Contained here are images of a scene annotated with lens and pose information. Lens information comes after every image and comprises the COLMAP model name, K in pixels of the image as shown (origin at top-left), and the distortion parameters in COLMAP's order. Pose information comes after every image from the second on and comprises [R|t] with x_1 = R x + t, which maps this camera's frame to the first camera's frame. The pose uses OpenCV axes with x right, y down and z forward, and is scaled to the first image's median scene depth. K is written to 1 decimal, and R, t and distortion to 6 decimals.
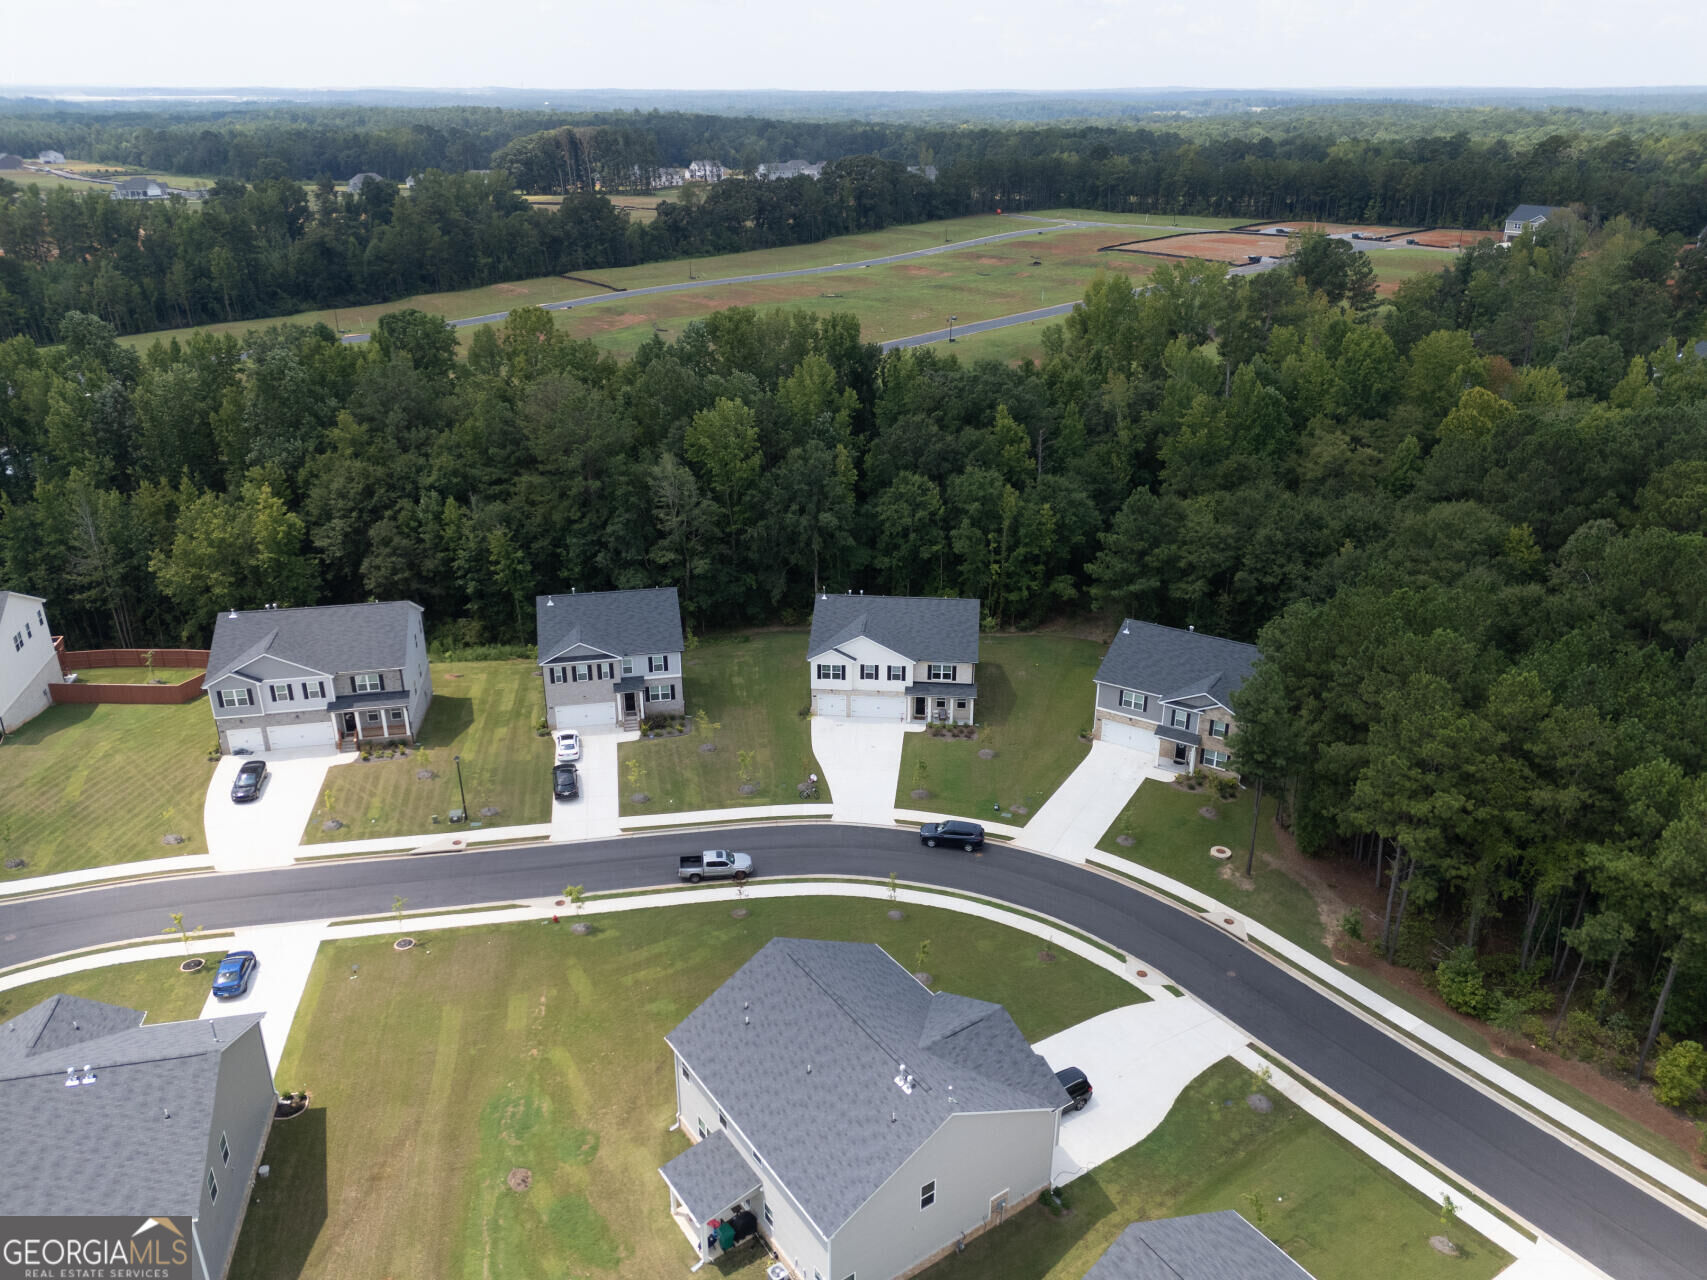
lens RADIAL K [[1237.5, 0, 853.5], [0, 1237.5, 640.0], [0, 0, 1]] dist [0.094968, -0.113582]
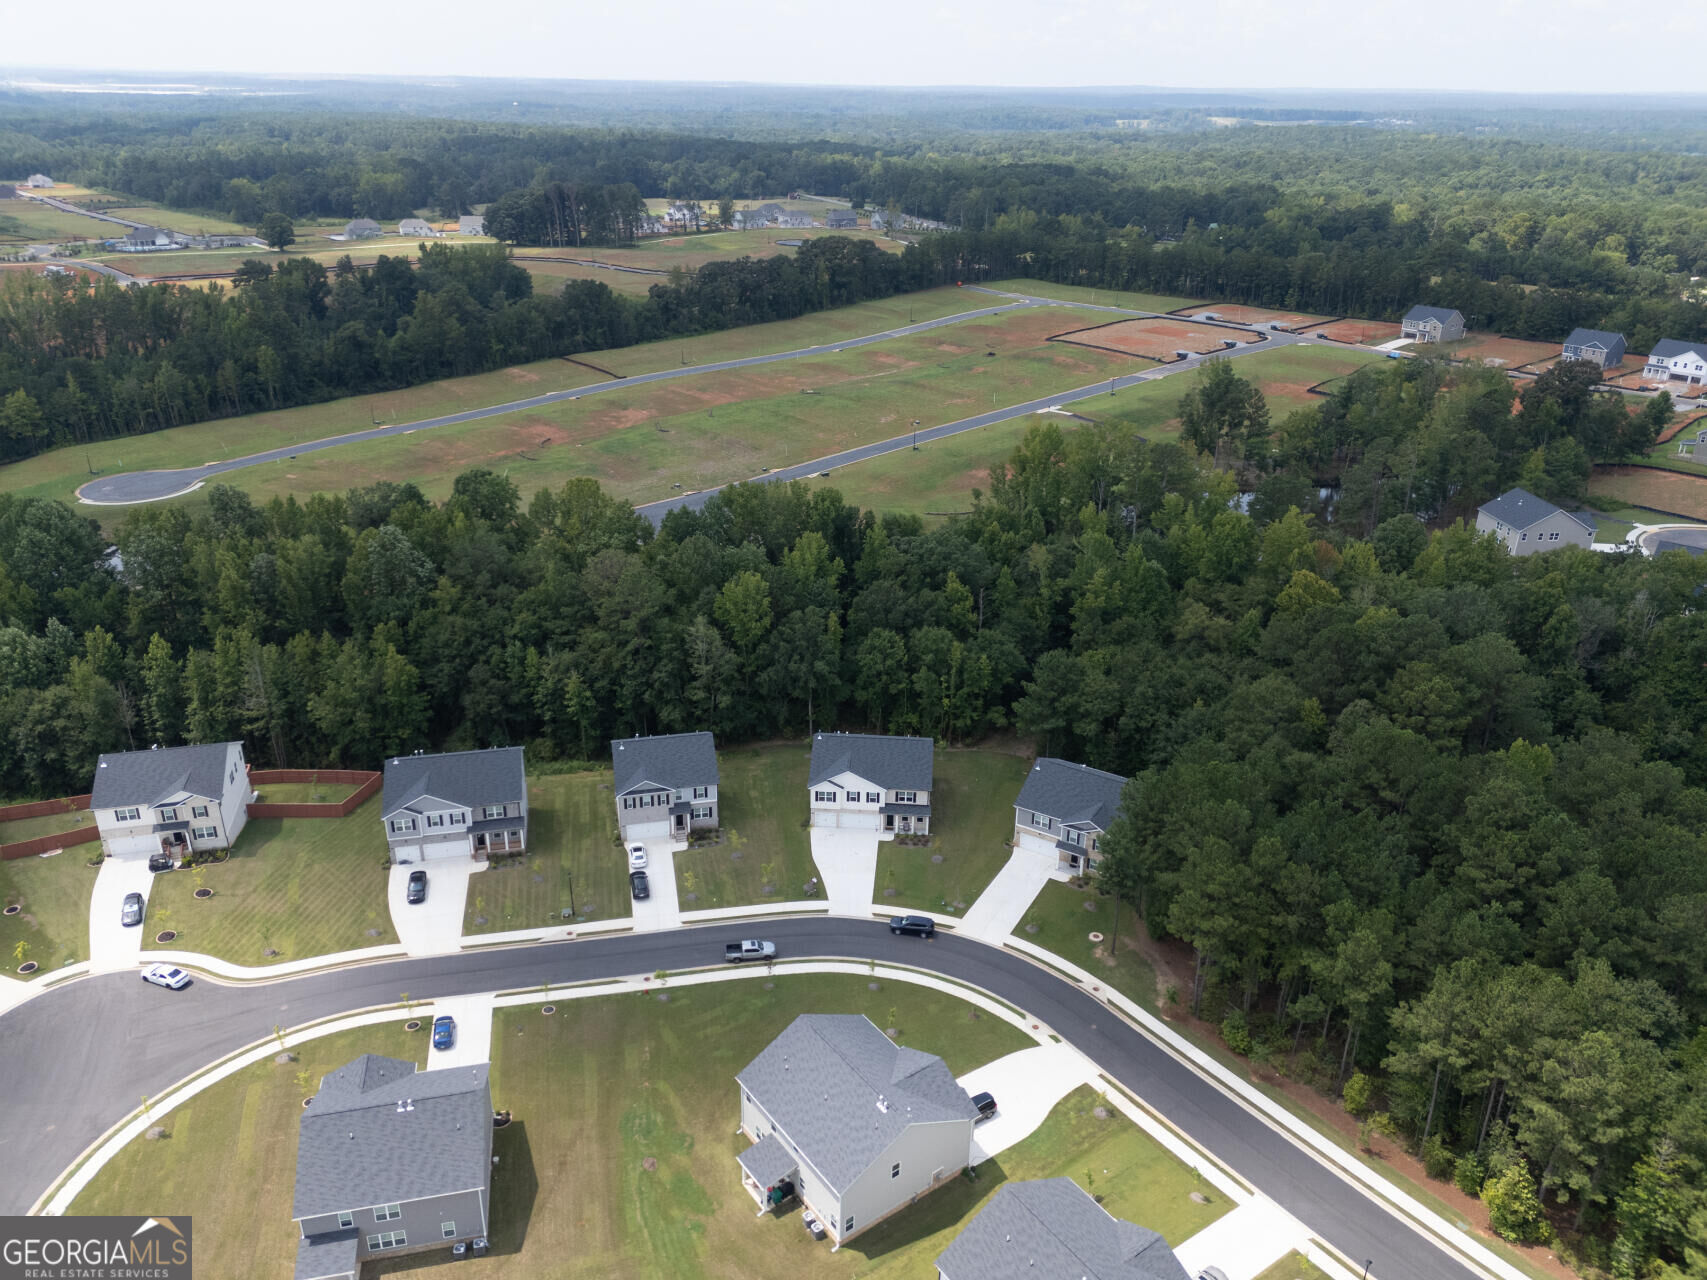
lens RADIAL K [[1376.6, 0, 851.1], [0, 1376.6, 590.0], [0, 0, 1]] dist [0.142304, -0.276138]
pose [[0.999512, 0.003859, 0.031010, -0.039898], [-0.004232, 0.999919, 0.011993, -0.233827], [-0.030962, -0.012118, 0.999447, -0.561718]]
